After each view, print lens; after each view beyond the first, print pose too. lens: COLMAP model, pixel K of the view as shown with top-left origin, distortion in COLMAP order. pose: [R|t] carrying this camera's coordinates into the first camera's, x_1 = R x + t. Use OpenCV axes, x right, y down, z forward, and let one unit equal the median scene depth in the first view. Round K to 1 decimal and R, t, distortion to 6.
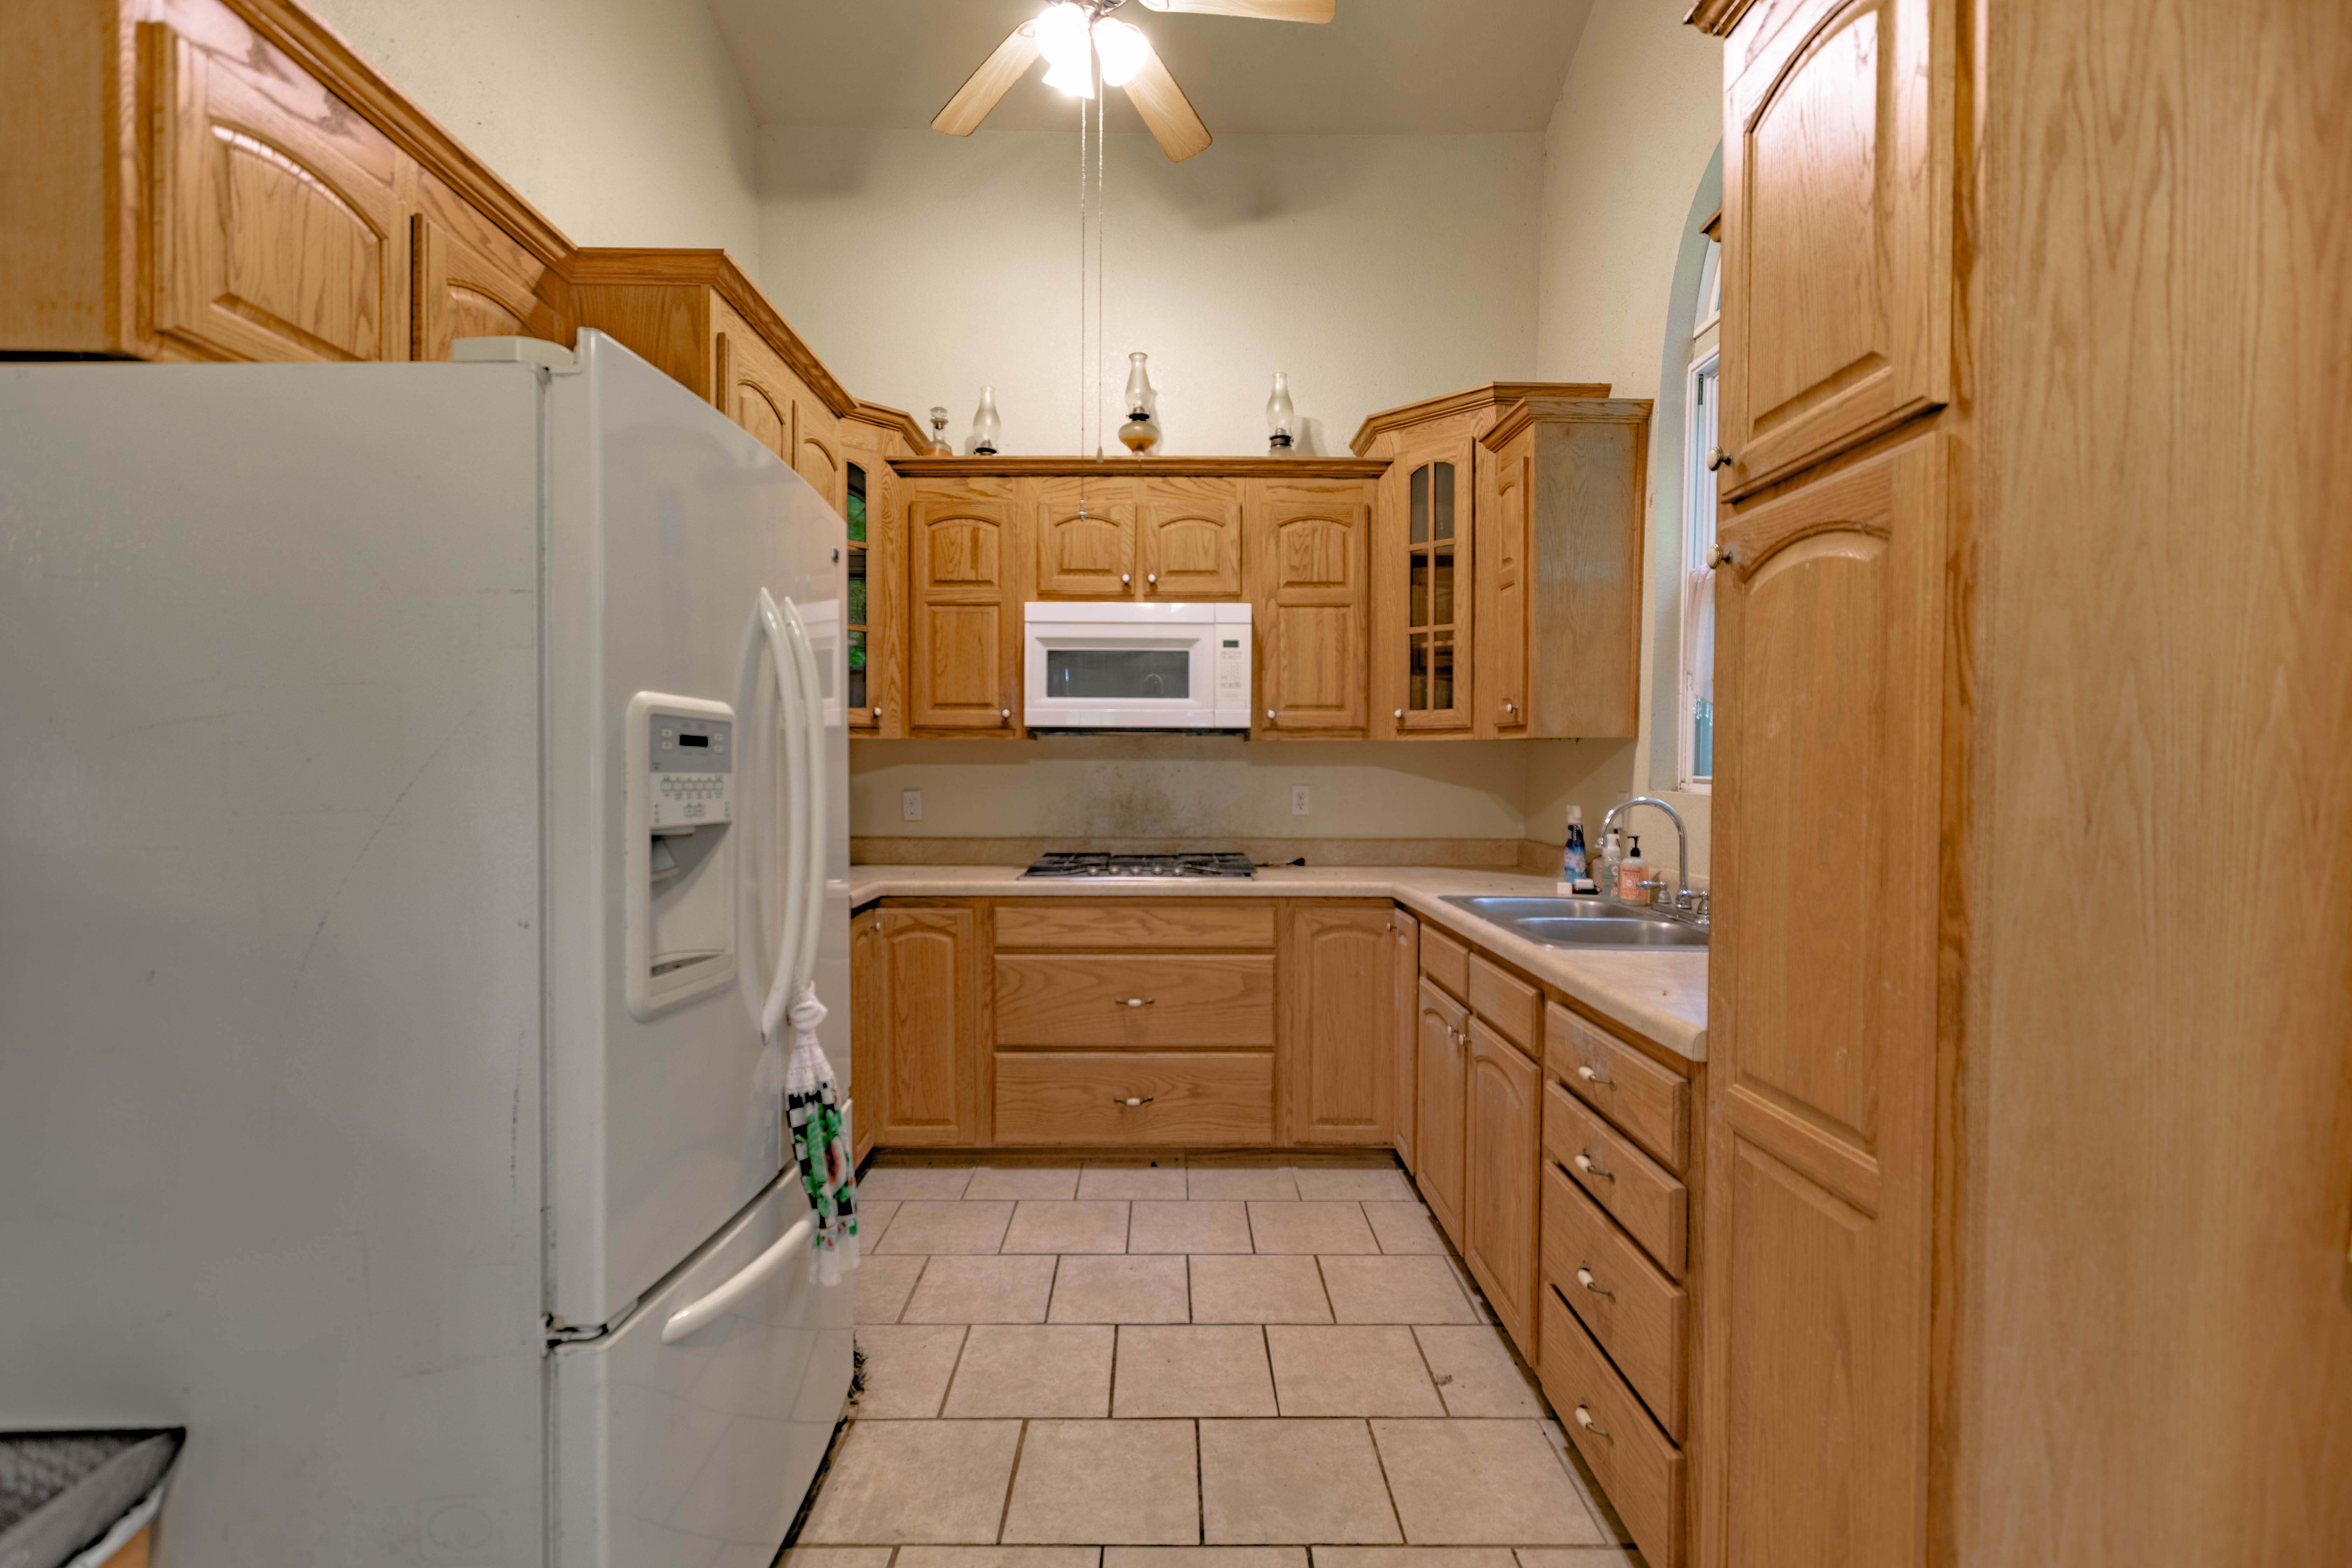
lens RADIAL K [[1042.2, 0, 1173.8], [0, 1042.2, 777.4], [0, 0, 1]] dist [0.008052, -0.001485]
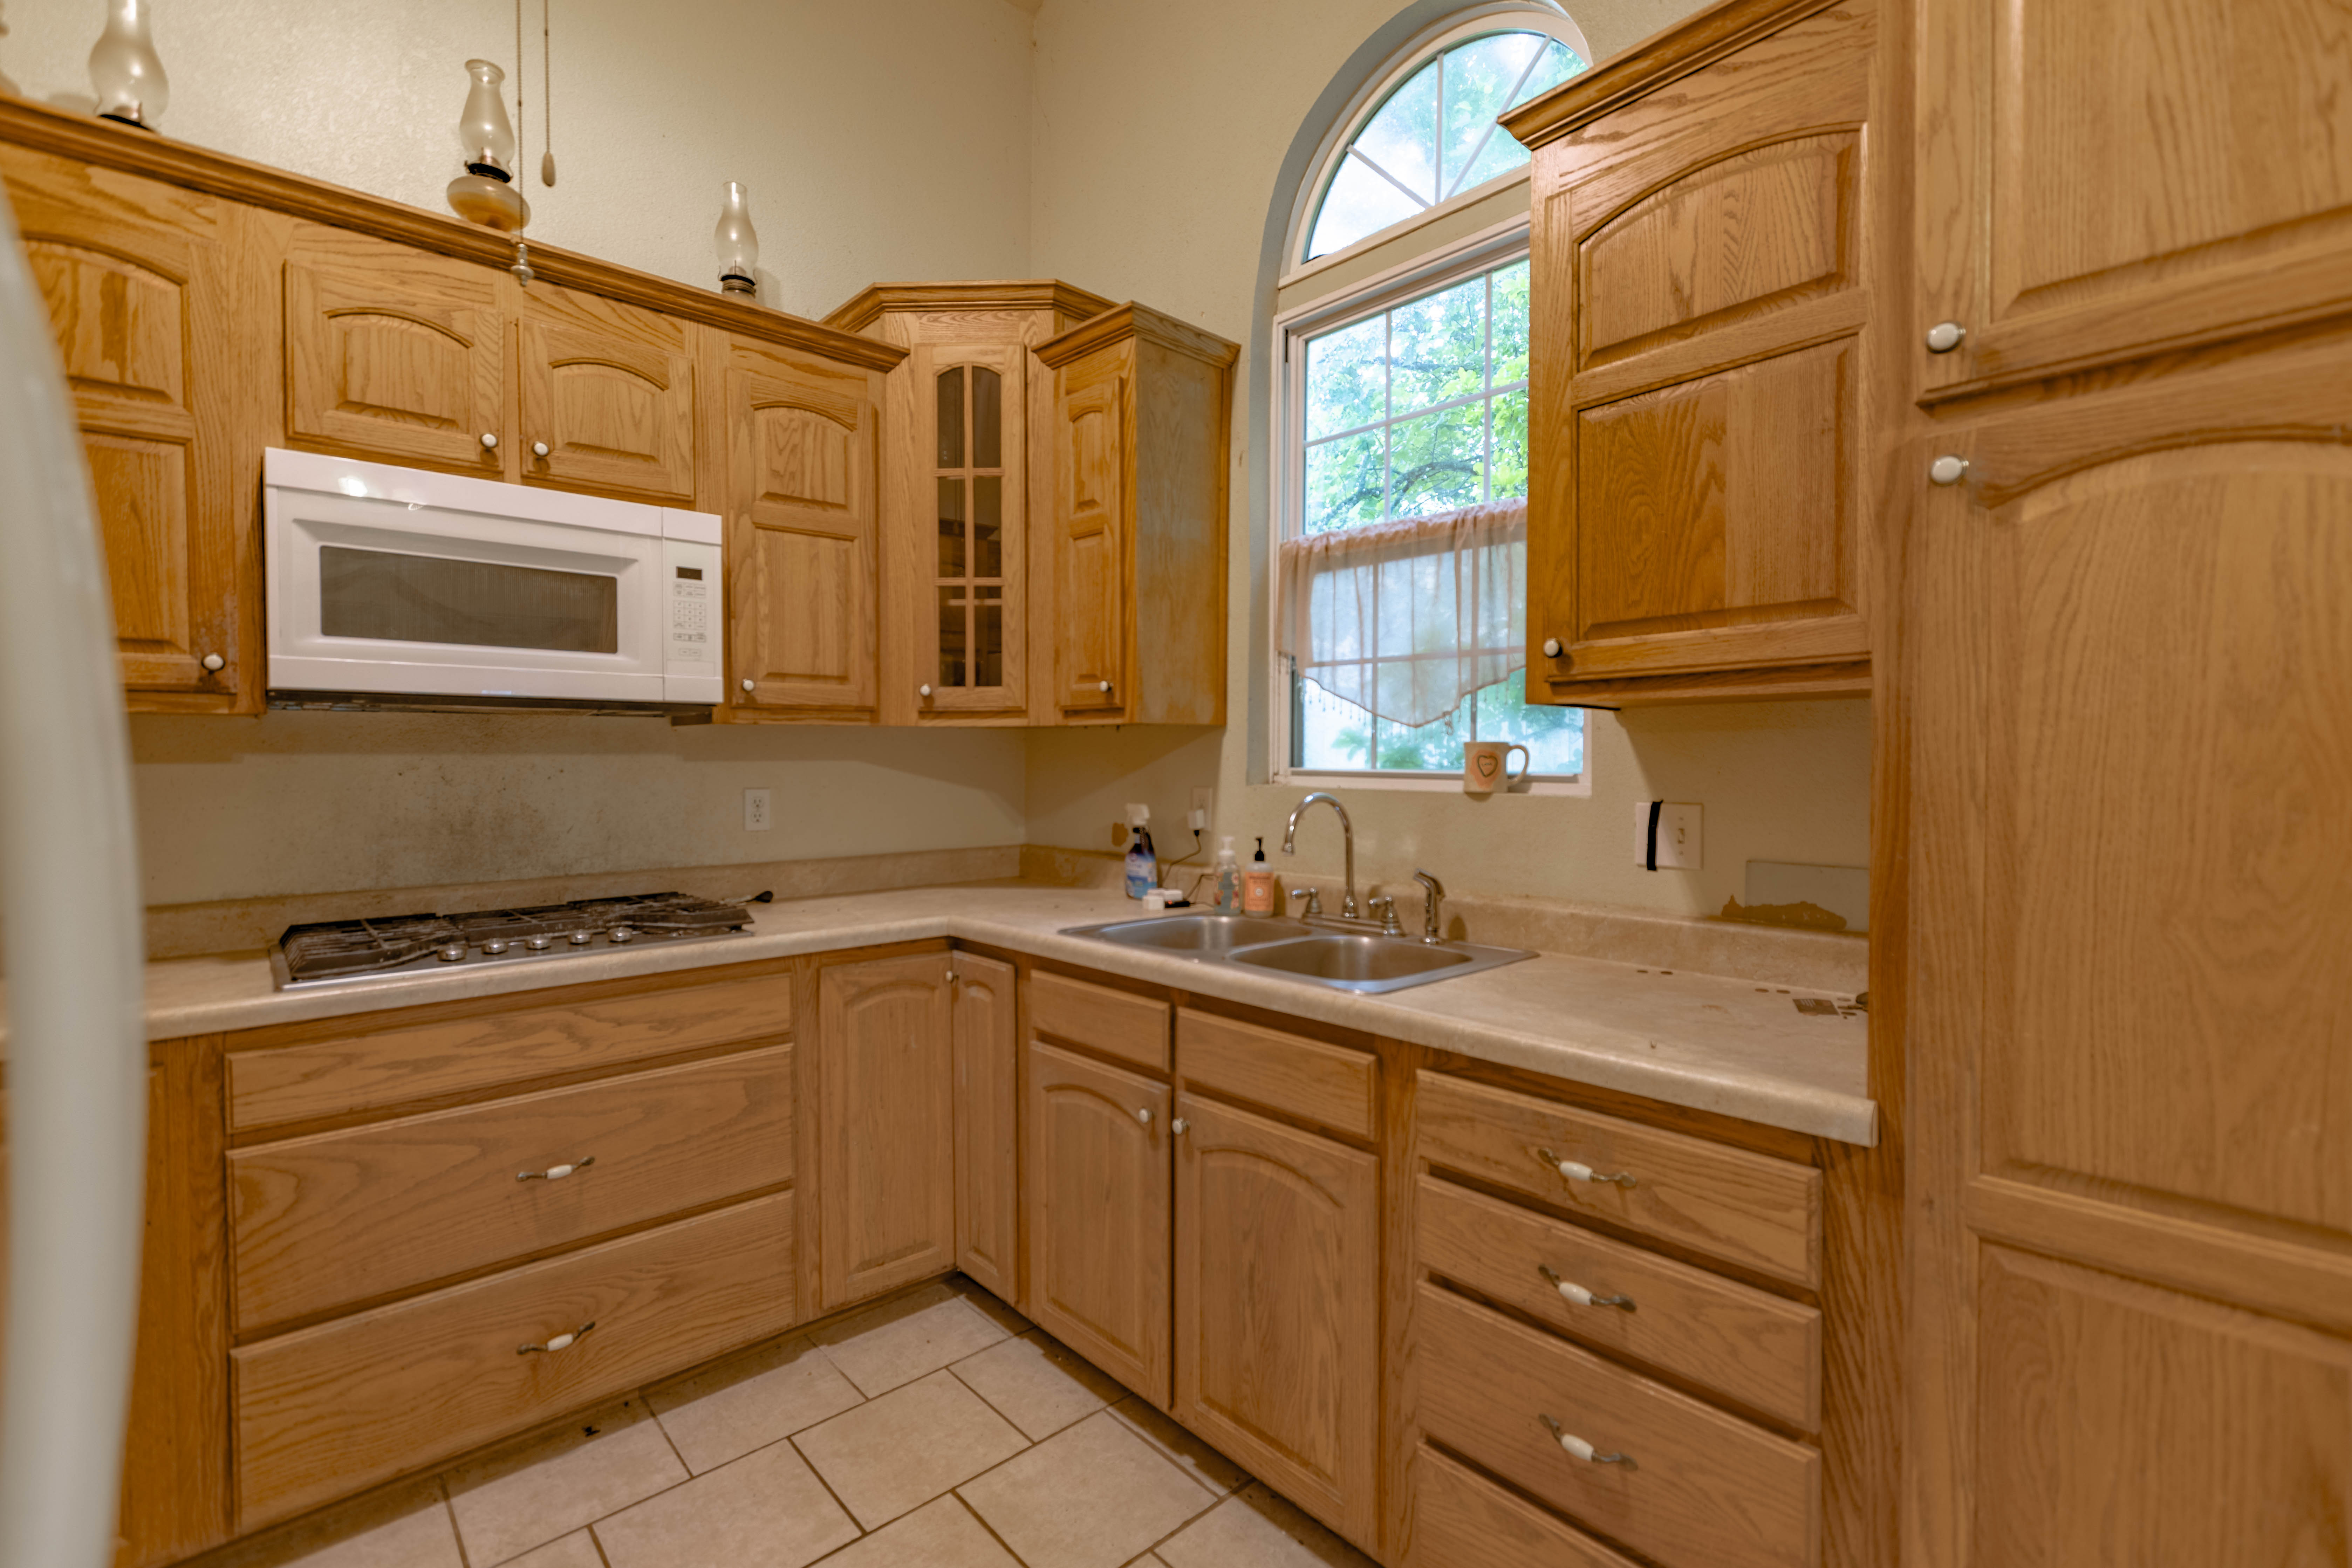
lens RADIAL K [[1042.2, 0, 1174.7], [0, 1042.2, 778.2], [0, 0, 1]] dist [0.008052, -0.001485]
pose [[0.748861, -0.019677, 0.662435, -0.159102], [0.015485, 0.999806, 0.012193, -0.004389], [-0.662547, 0.001126, 0.749020, 0.331182]]
